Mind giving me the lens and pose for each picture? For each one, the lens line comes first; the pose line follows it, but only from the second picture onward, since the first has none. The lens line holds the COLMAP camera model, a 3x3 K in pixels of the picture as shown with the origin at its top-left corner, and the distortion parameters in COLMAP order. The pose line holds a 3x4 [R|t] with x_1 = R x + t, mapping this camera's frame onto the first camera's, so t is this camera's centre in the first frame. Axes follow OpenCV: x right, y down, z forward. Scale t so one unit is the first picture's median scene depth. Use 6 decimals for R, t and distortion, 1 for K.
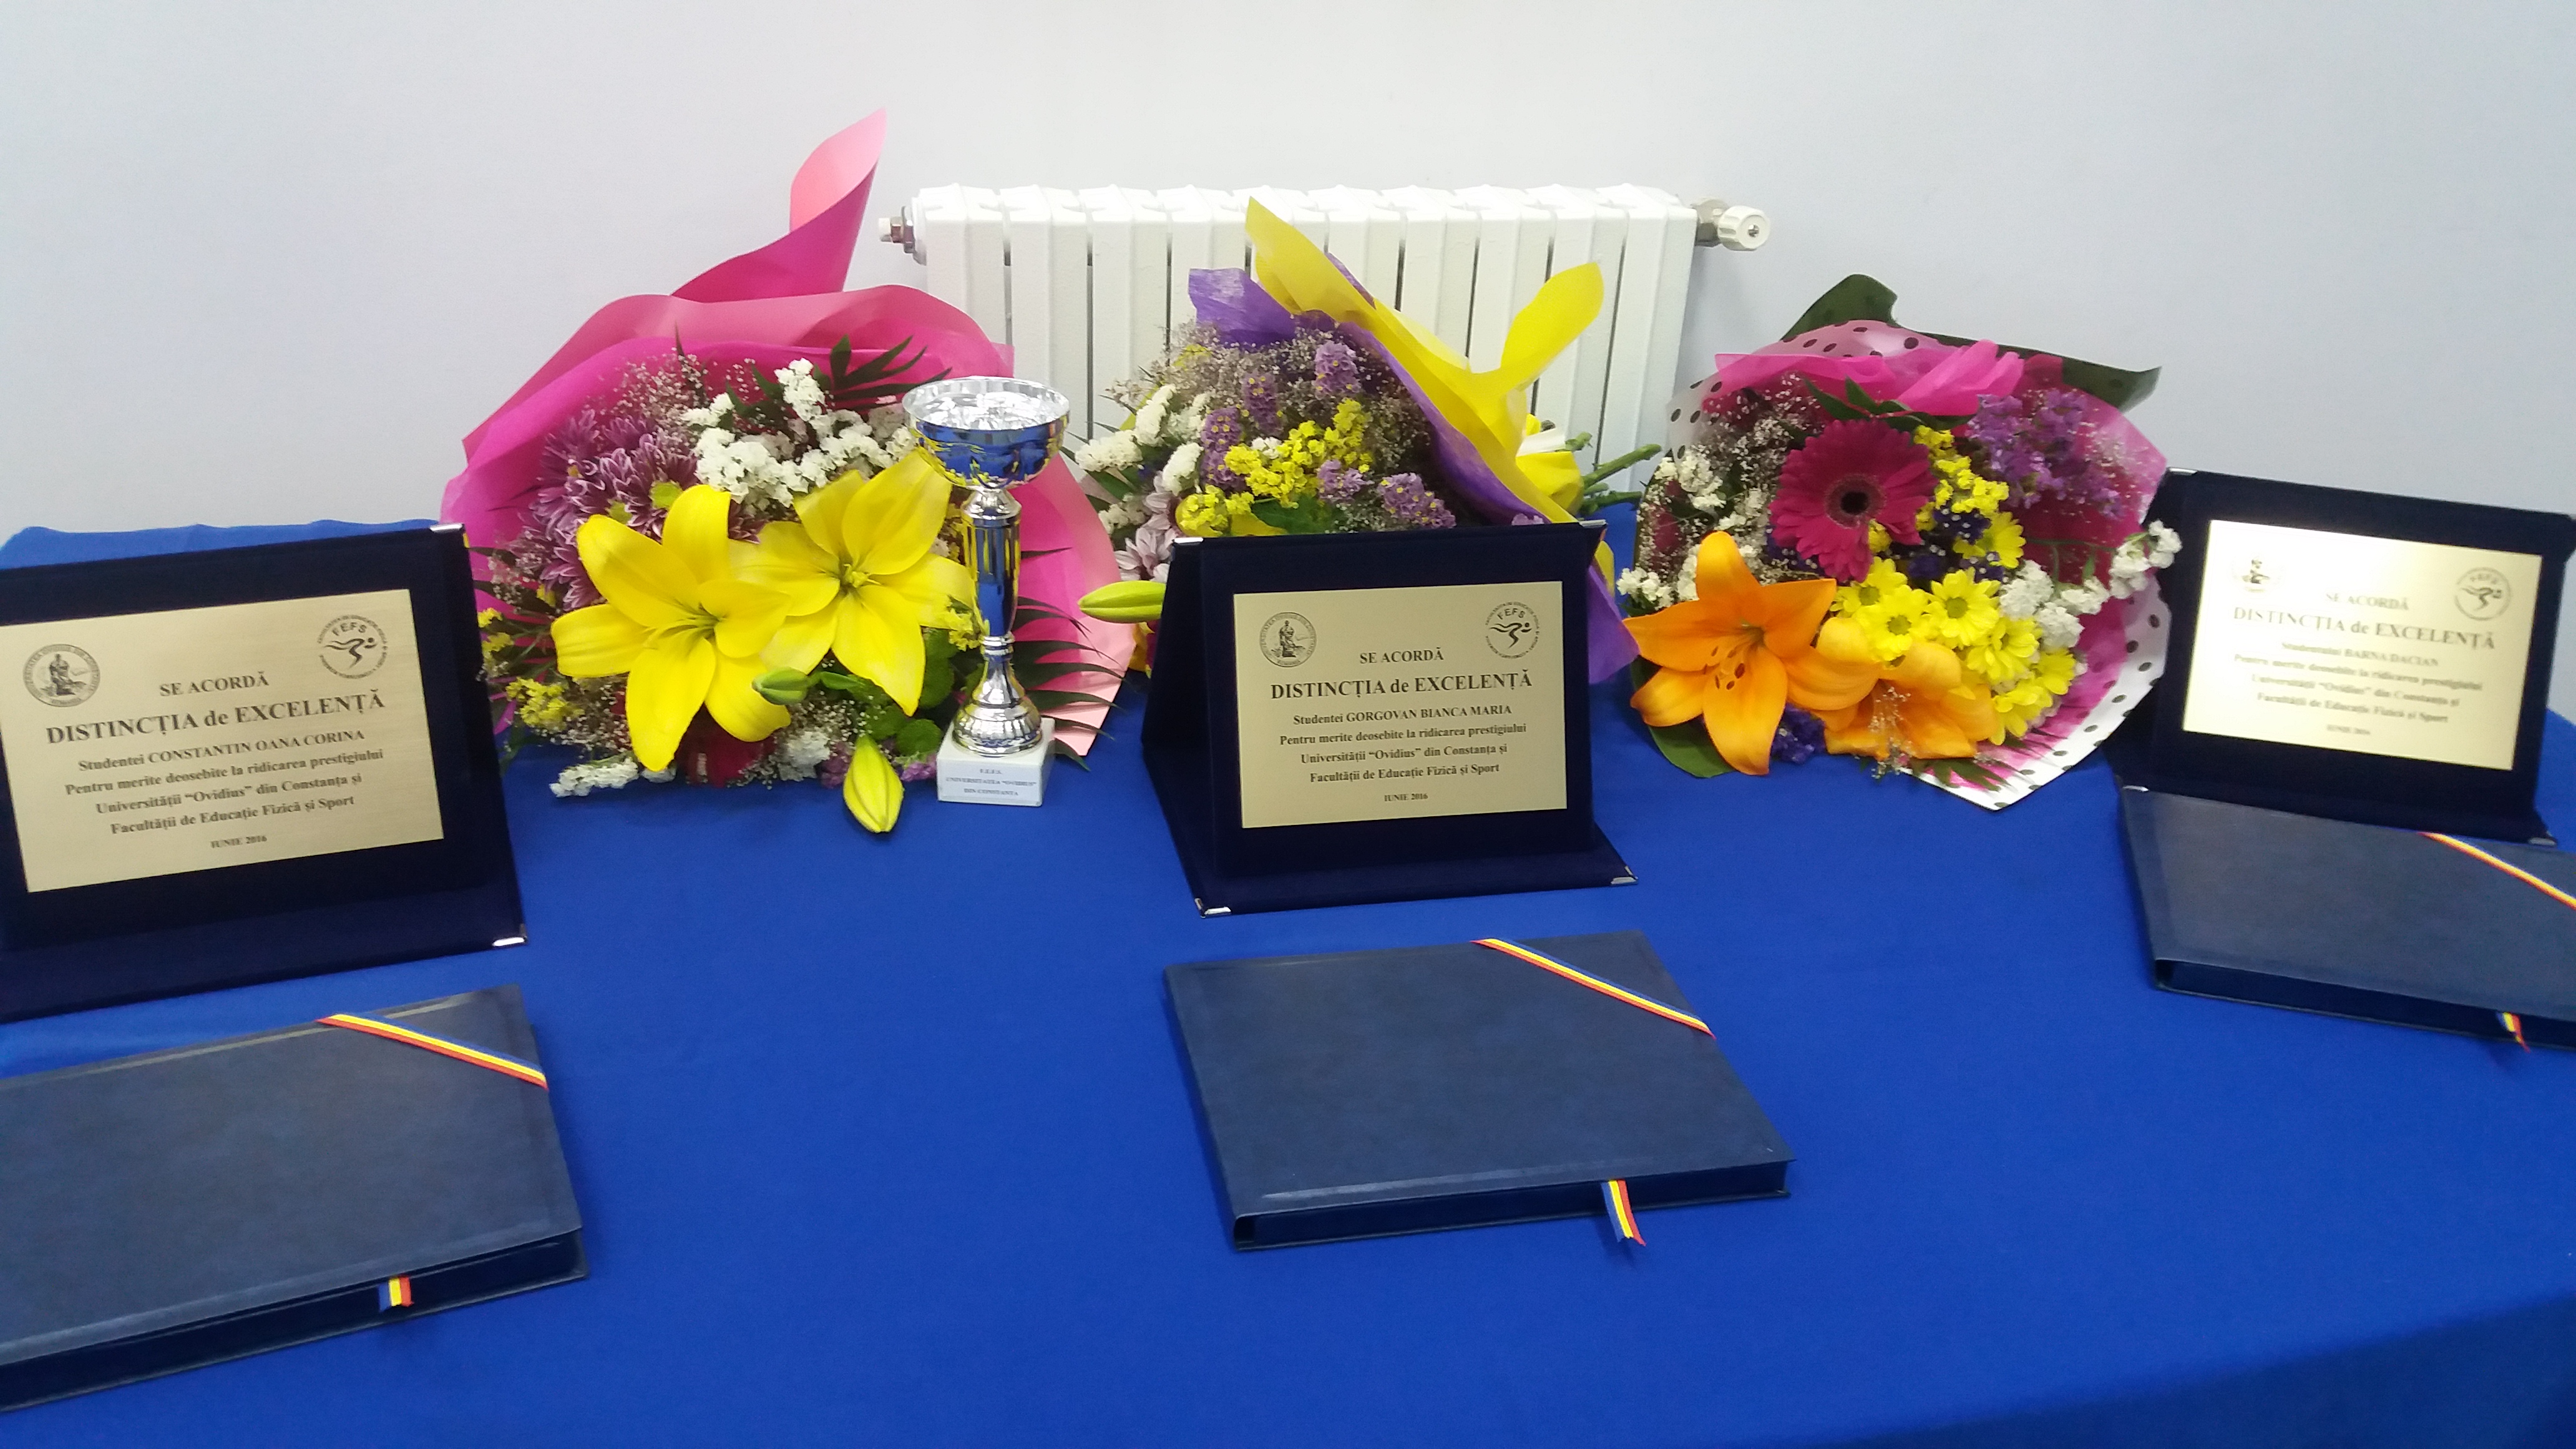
lens RADIAL K [[2236.9, 0, 1292.3], [0, 2236.9, 628.4], [0, 0, 1]] dist [-0.009098, -0.010791]
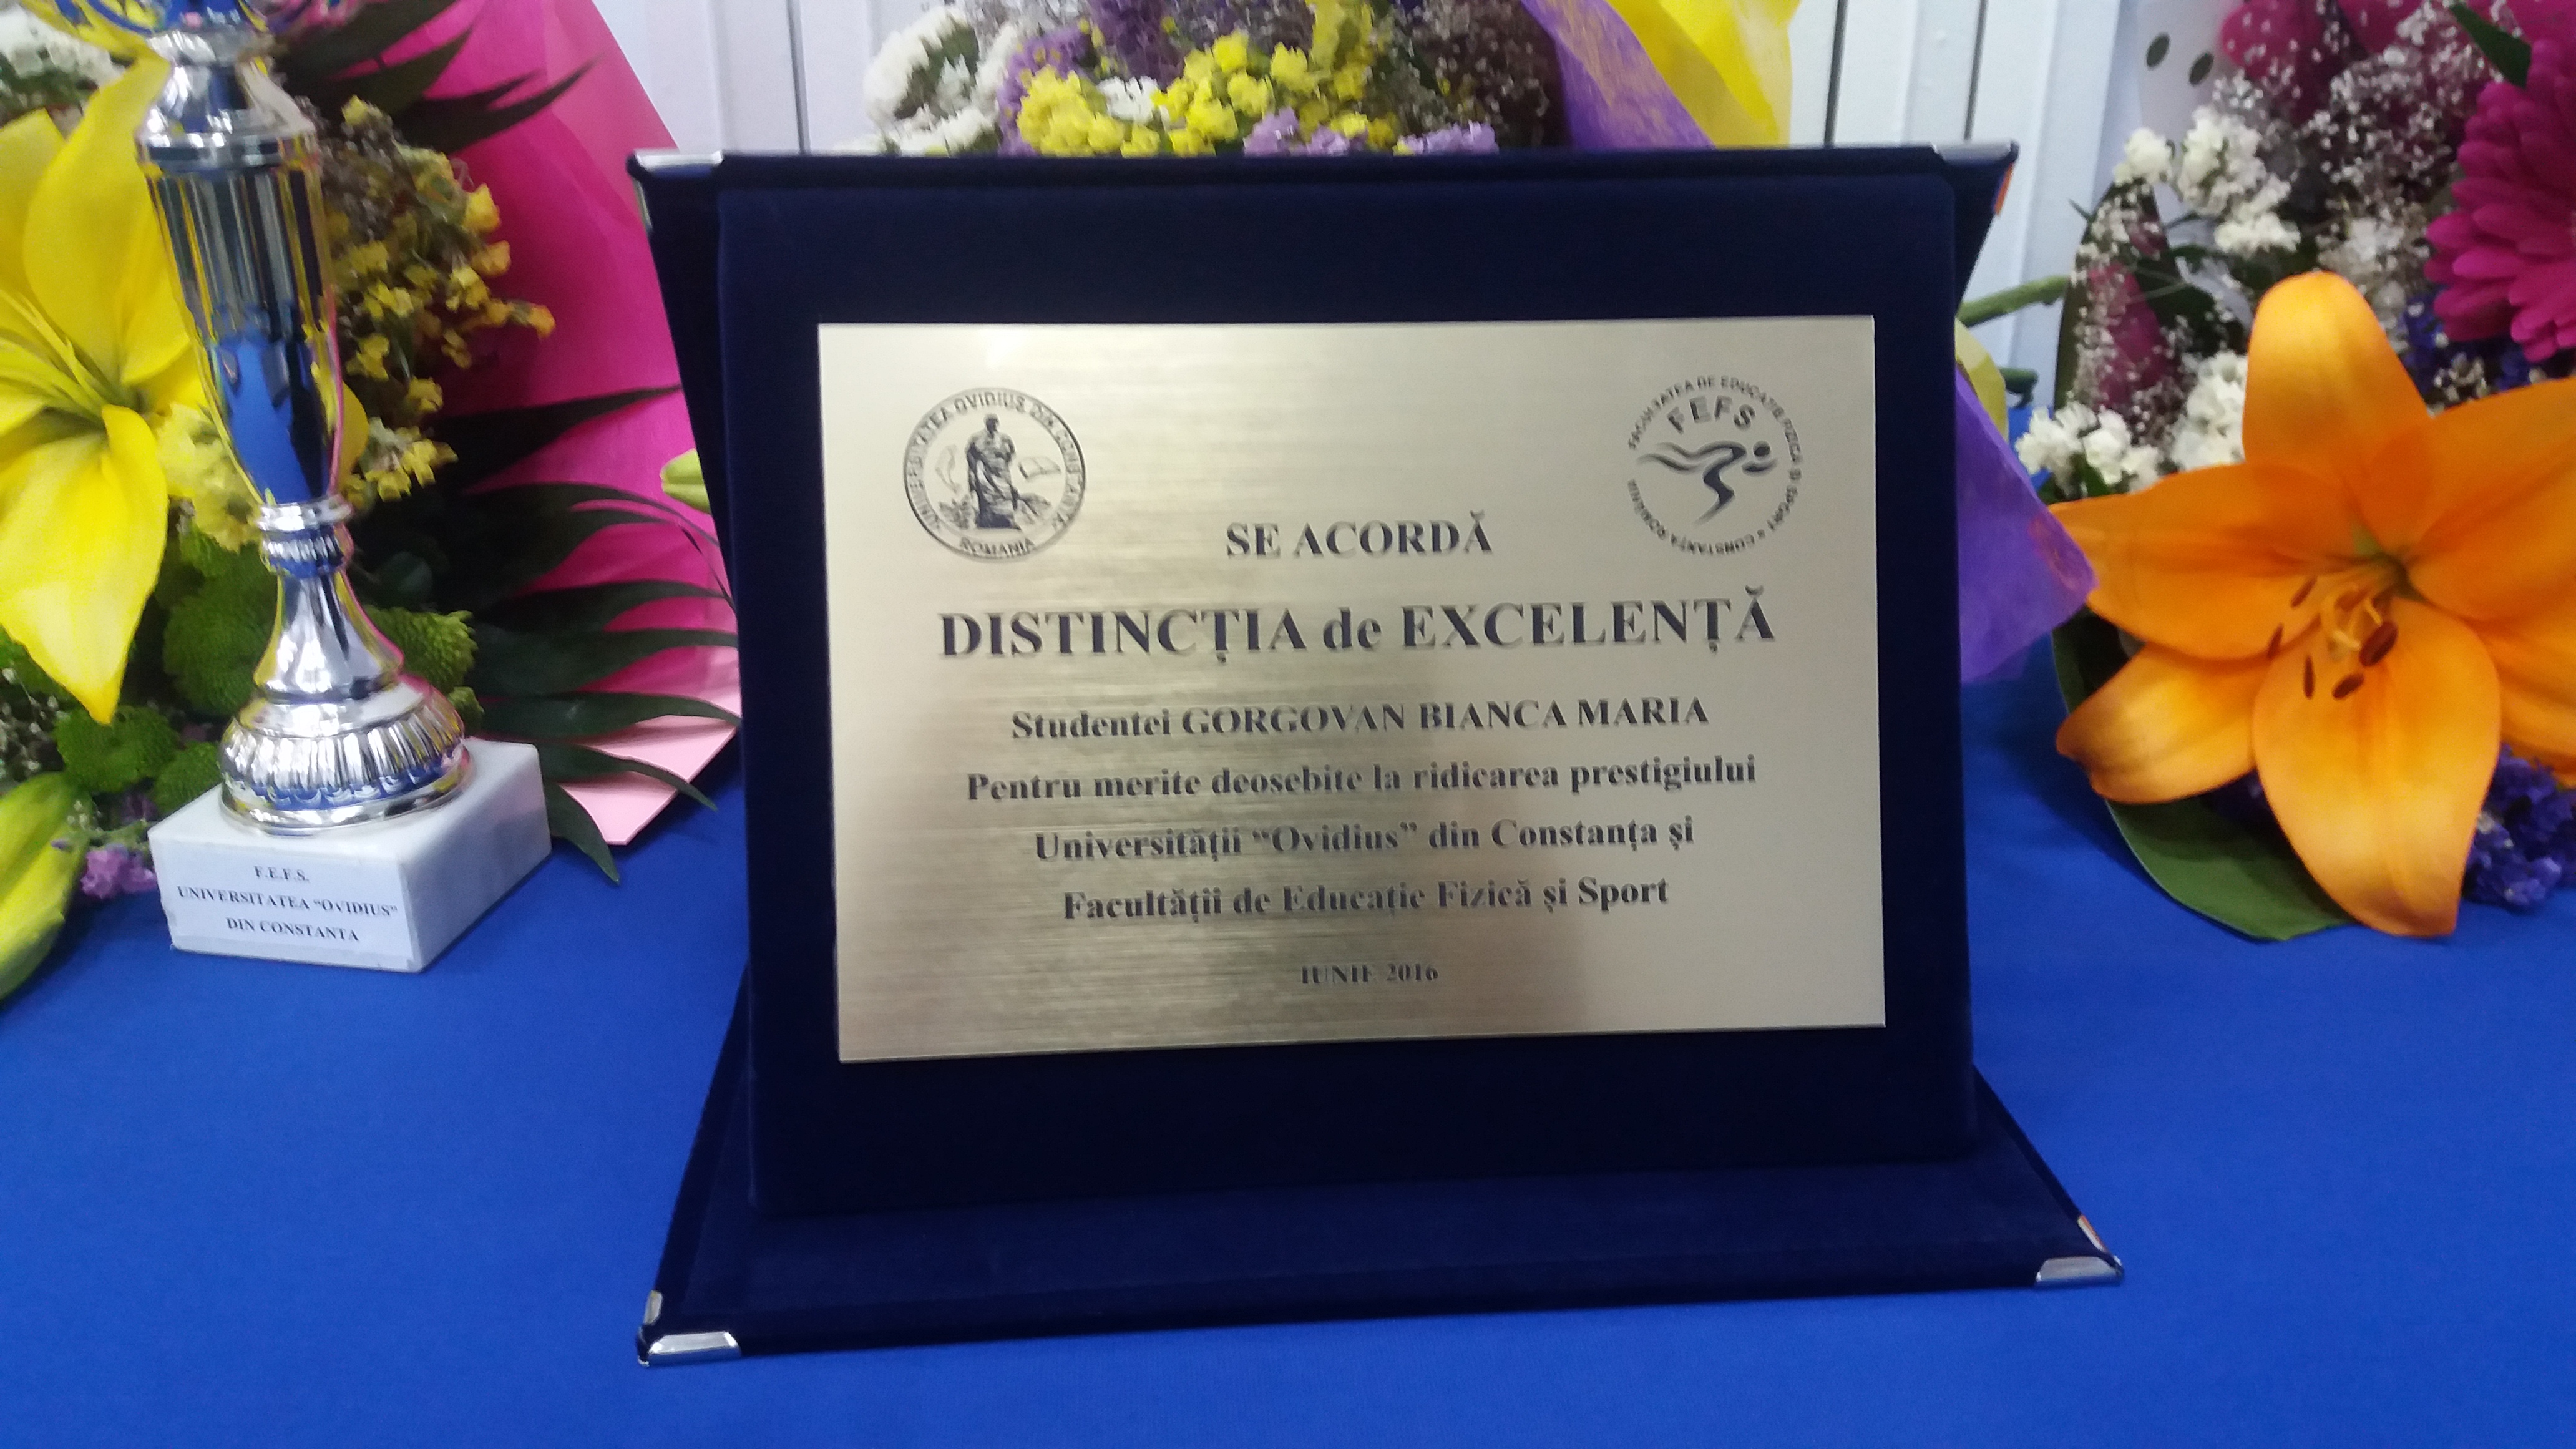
lens RADIAL K [[2236.9, 0, 1292.3], [0, 2236.9, 628.4], [0, 0, 1]] dist [-0.009098, -0.010791]
pose [[0.989911, 0.005142, -0.141600, 0.077299], [-0.014727, 0.997663, -0.066726, 0.042866], [0.140926, 0.068138, 0.987673, 0.617800]]
